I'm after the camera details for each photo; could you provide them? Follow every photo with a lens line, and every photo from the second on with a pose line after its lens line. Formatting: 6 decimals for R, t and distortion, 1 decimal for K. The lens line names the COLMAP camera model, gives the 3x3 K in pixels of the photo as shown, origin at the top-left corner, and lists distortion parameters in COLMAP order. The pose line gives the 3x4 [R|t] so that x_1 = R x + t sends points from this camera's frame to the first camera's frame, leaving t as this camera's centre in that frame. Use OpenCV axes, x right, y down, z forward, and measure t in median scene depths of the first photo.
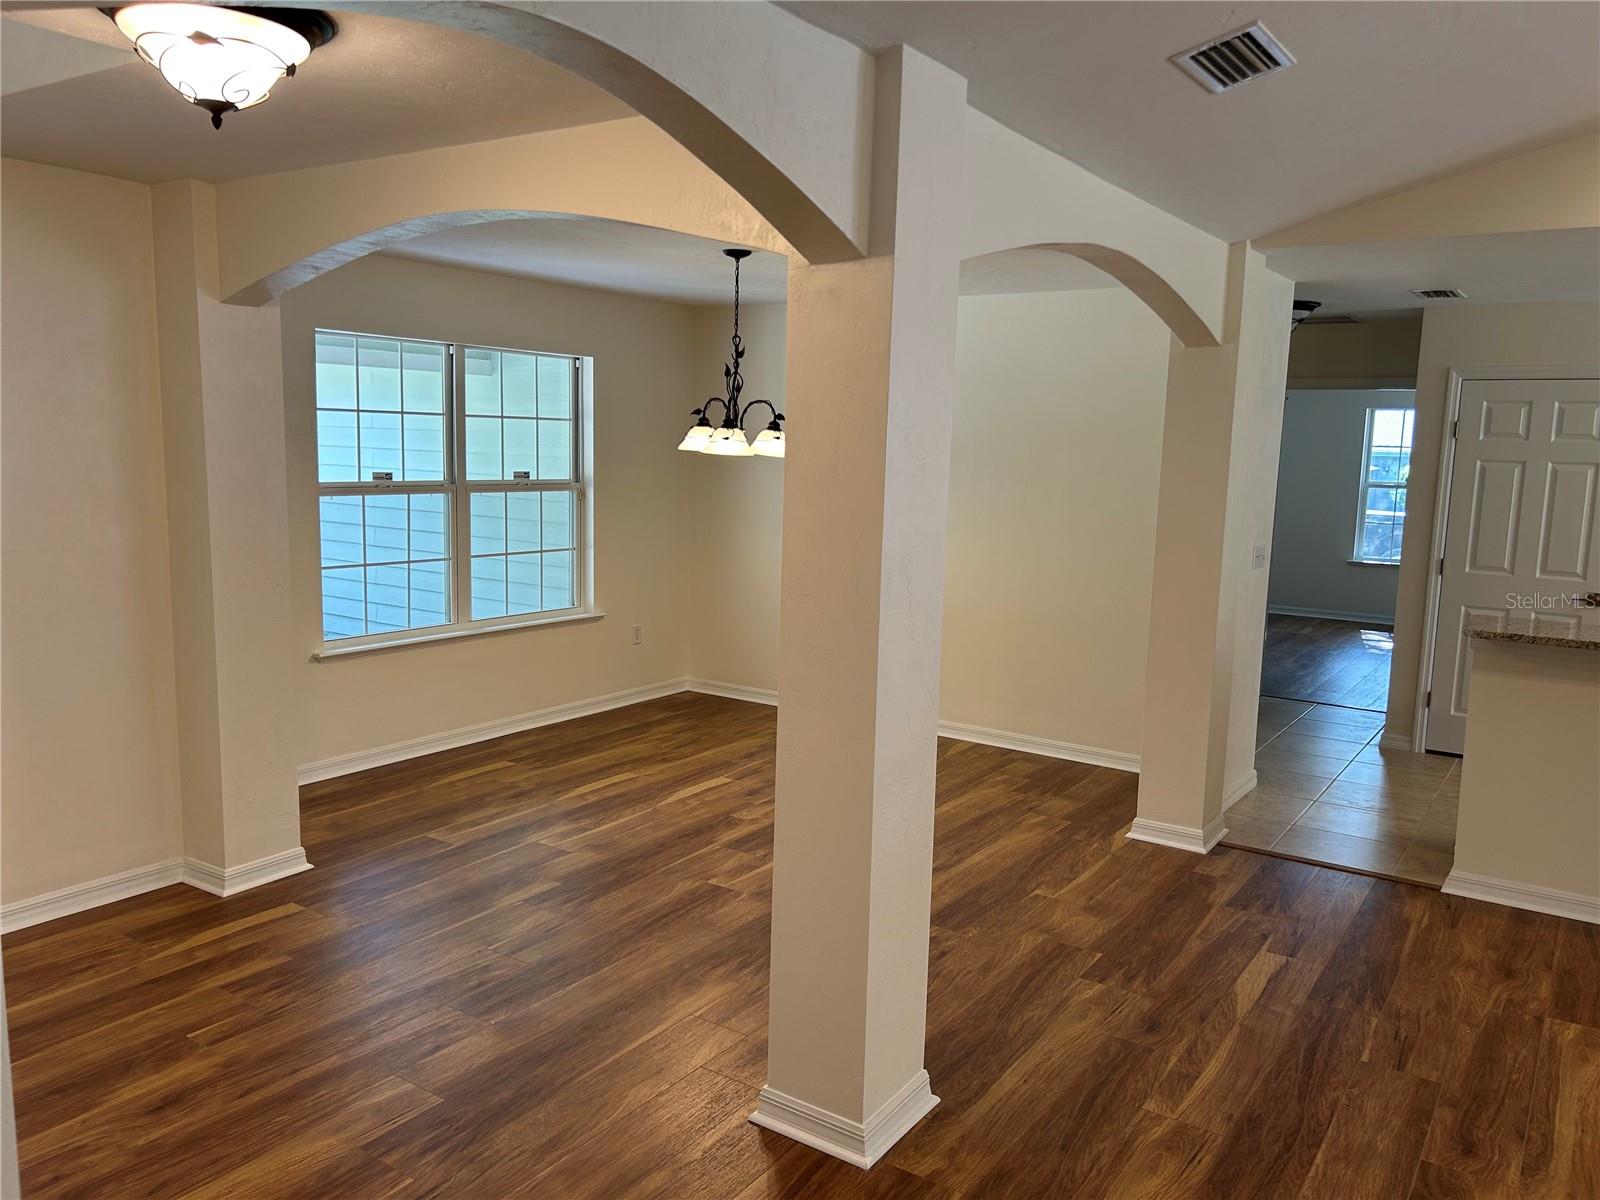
lens RADIAL K [[1216.4, 0, 811.0], [0, 1216.4, 603.6], [0, 0, 1]] dist [0.040717, -0.028220]
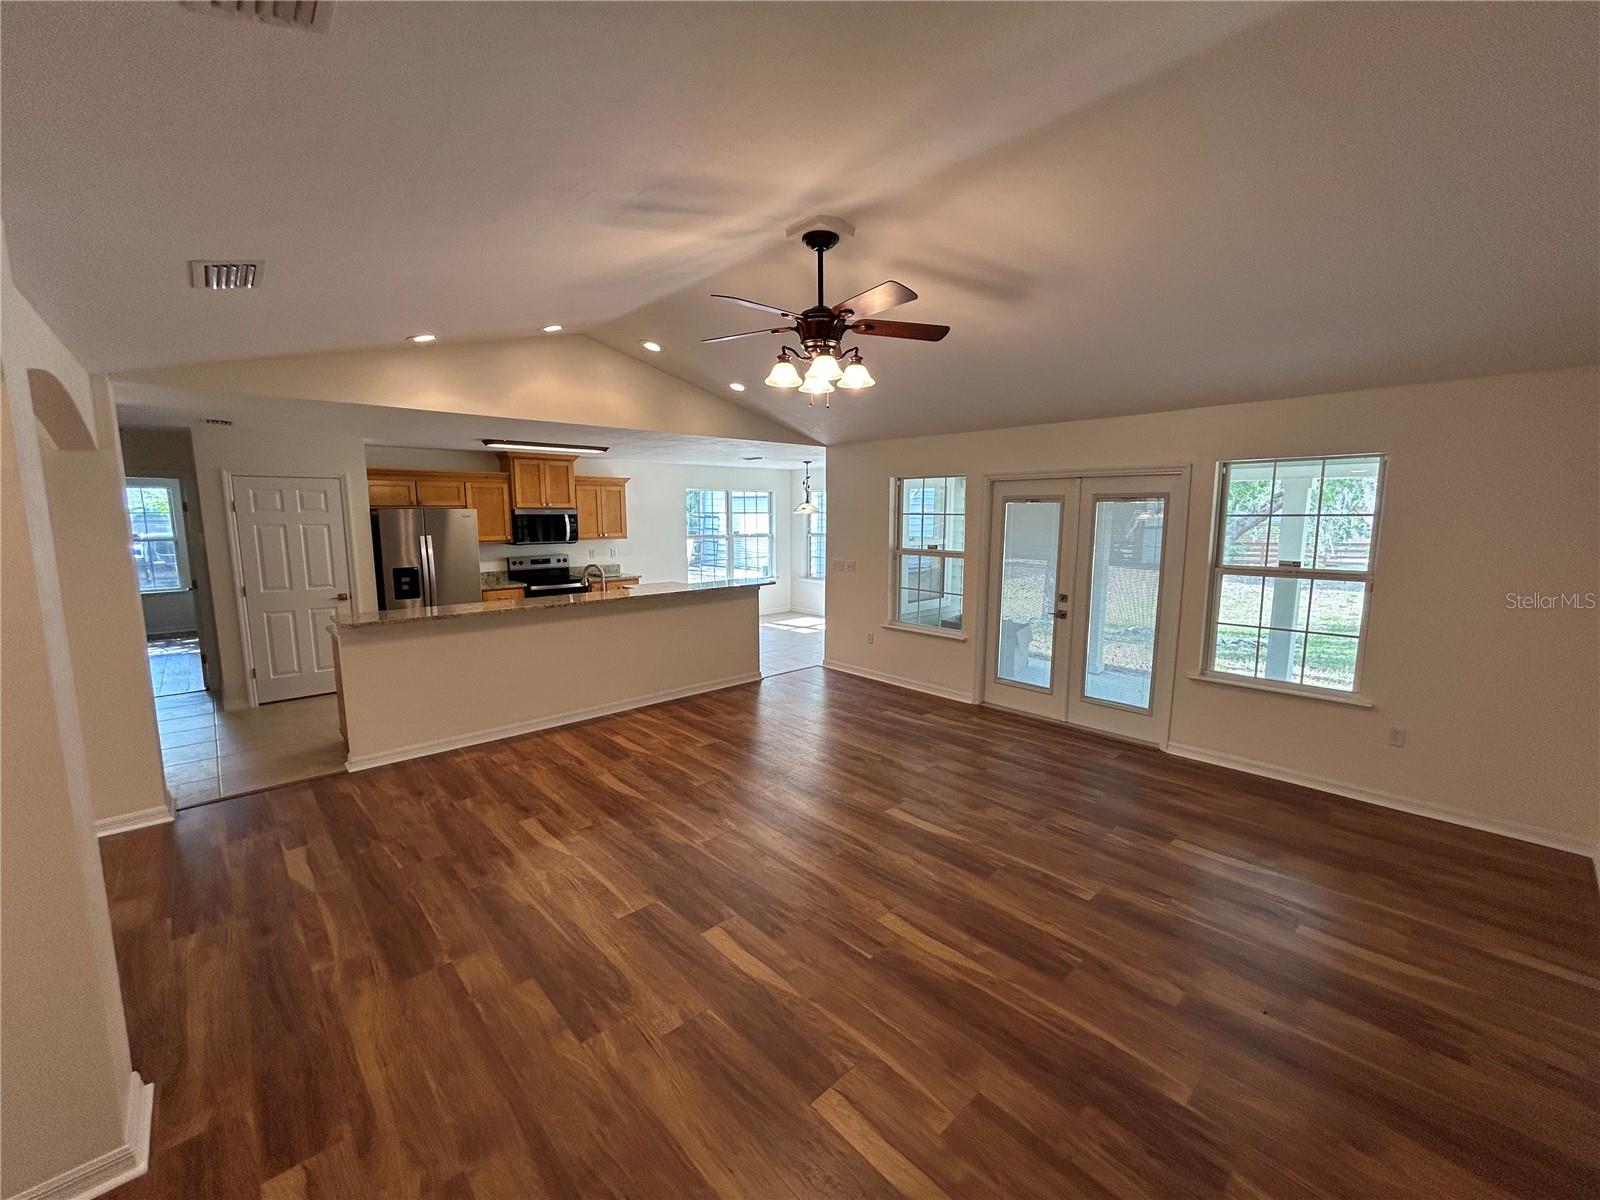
lens RADIAL K [[649.5, 0, 799.9], [0, 649.5, 601.2], [0, 0, 1]] dist [-0.001759, 0.001712]
pose [[0.241216, -0.162558, 0.956760, -0.238054], [0.139733, 0.981416, 0.131518, -0.051303], [-0.960359, 0.101967, 0.259448, 0.143668]]
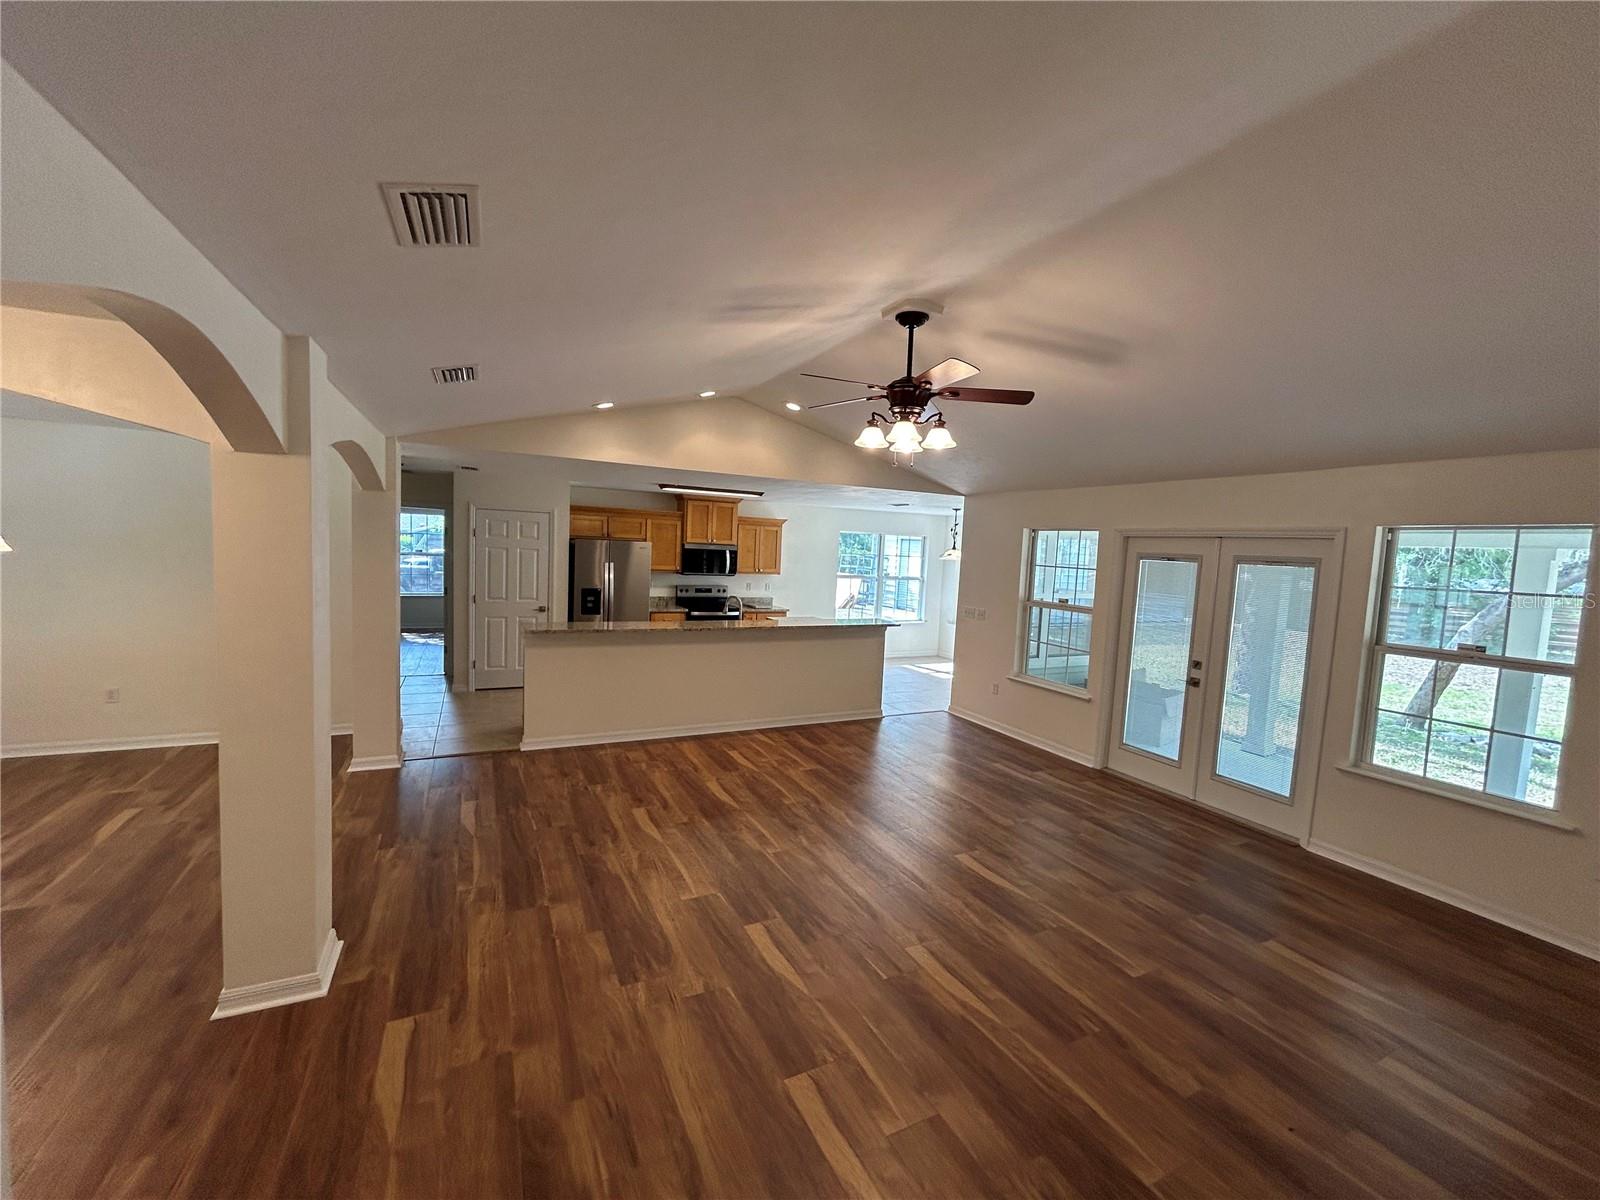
lens RADIAL K [[649.5, 0, 796.7], [0, 649.5, 600.1], [0, 0, 1]] dist [-0.001759, 0.001712]
pose [[0.504399, -0.076638, 0.860063, -0.272575], [0.087059, 0.995491, 0.037648, -0.041496], [-0.859071, 0.055887, 0.508797, -0.026710]]
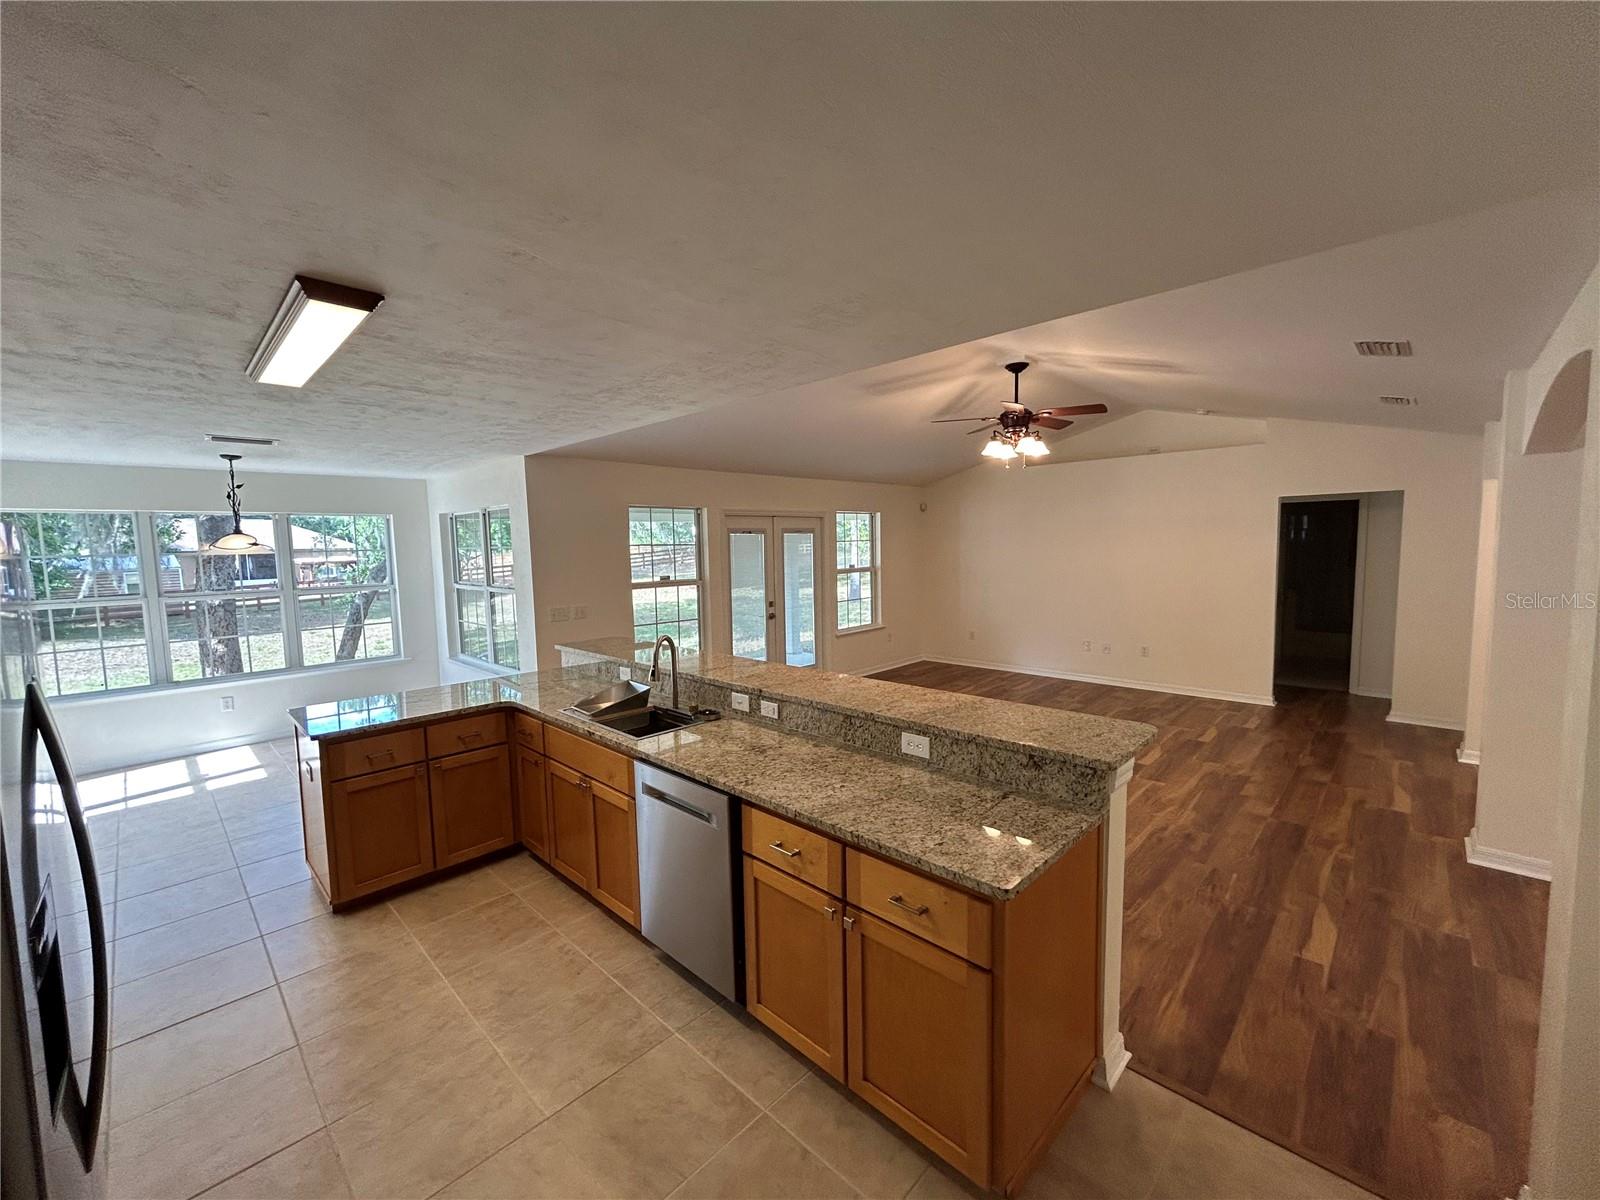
lens RADIAL K [[649.5, 0, 793.0], [0, 649.5, 599.9], [0, 0, 1]] dist [-0.001759, 0.001712]
pose [[-0.982757, -0.025046, 0.183196, 0.871012], [0.017086, 0.974244, 0.224850, -0.239190], [-0.184109, 0.224103, -0.957017, 1.829158]]
